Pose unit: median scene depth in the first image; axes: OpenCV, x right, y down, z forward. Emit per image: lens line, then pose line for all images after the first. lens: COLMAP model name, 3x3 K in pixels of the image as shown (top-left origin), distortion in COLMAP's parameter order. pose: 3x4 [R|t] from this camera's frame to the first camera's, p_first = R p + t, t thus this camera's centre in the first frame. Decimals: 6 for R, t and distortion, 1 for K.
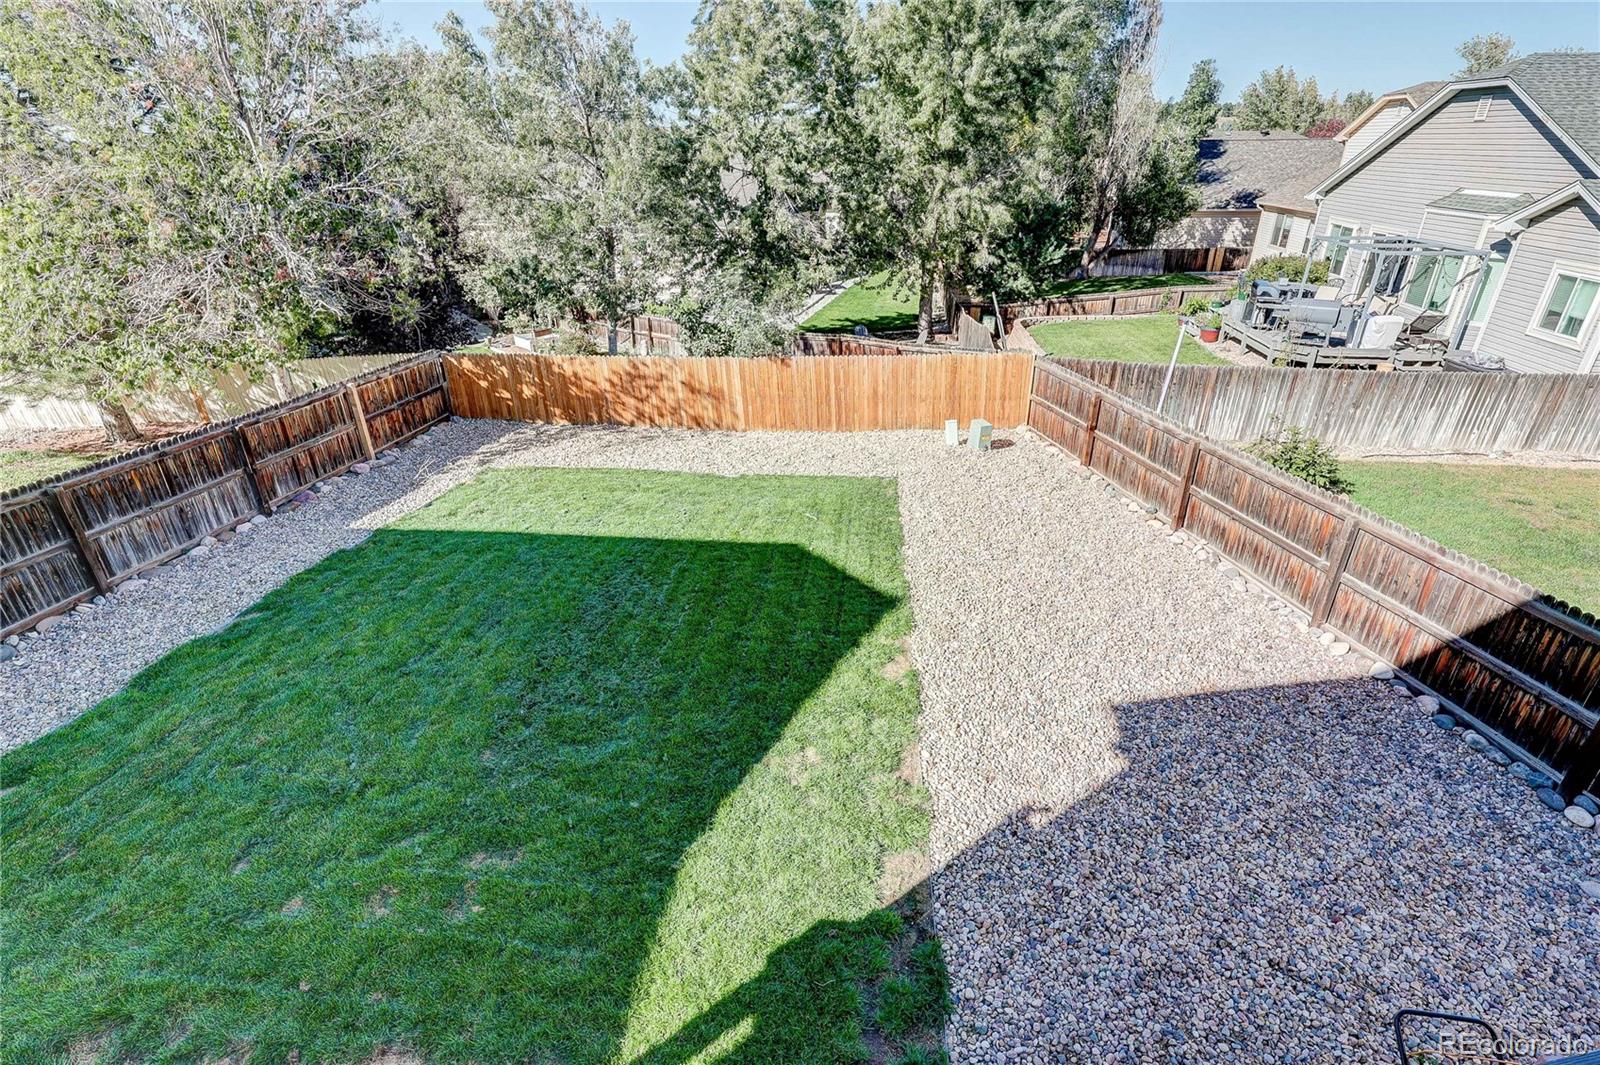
lens RADIAL K [[758.8, 0, 800.0], [0, 758.8, 532.5], [0, 0, 1]] dist [-0.007456, 0.000473]
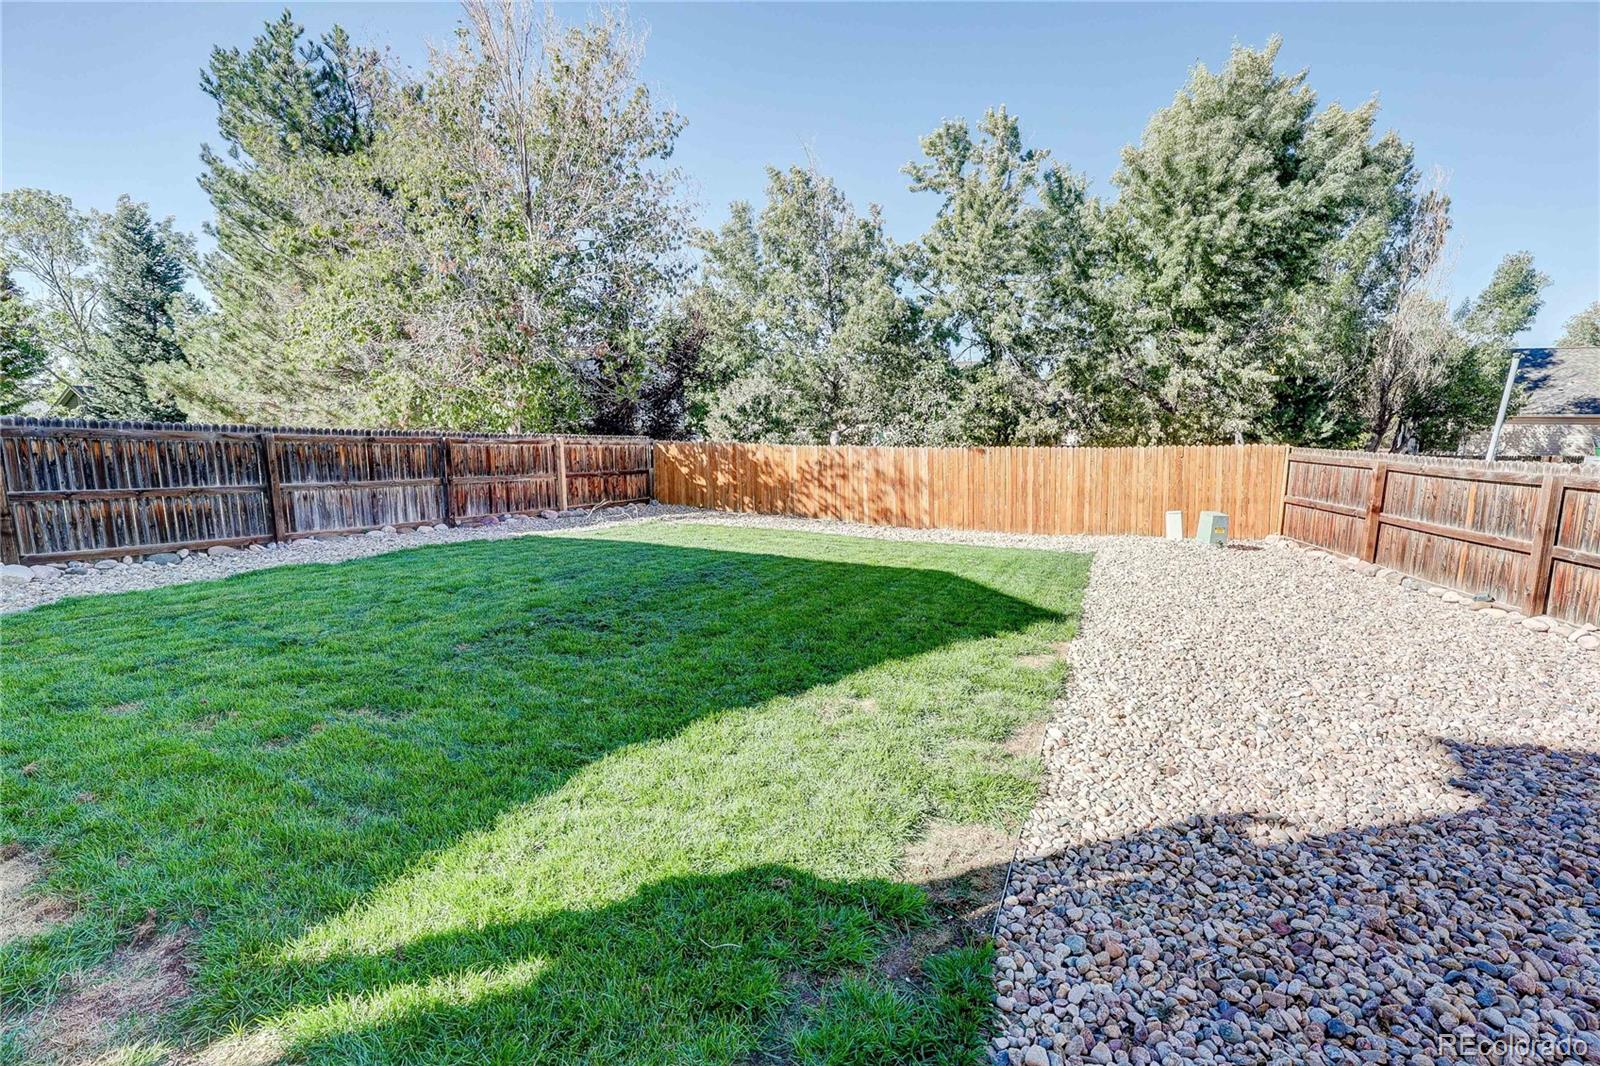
lens RADIAL K [[737.4, 0, 800.0], [0, 737.4, 533.0], [0, 0, 1]] dist [-0.016071, 0.008691]
pose [[0.947522, 0.070880, -0.311733, 0.082729], [-0.157598, 0.951954, -0.262575, 0.187308], [0.278145, 0.297924, 0.913169, 0.211165]]
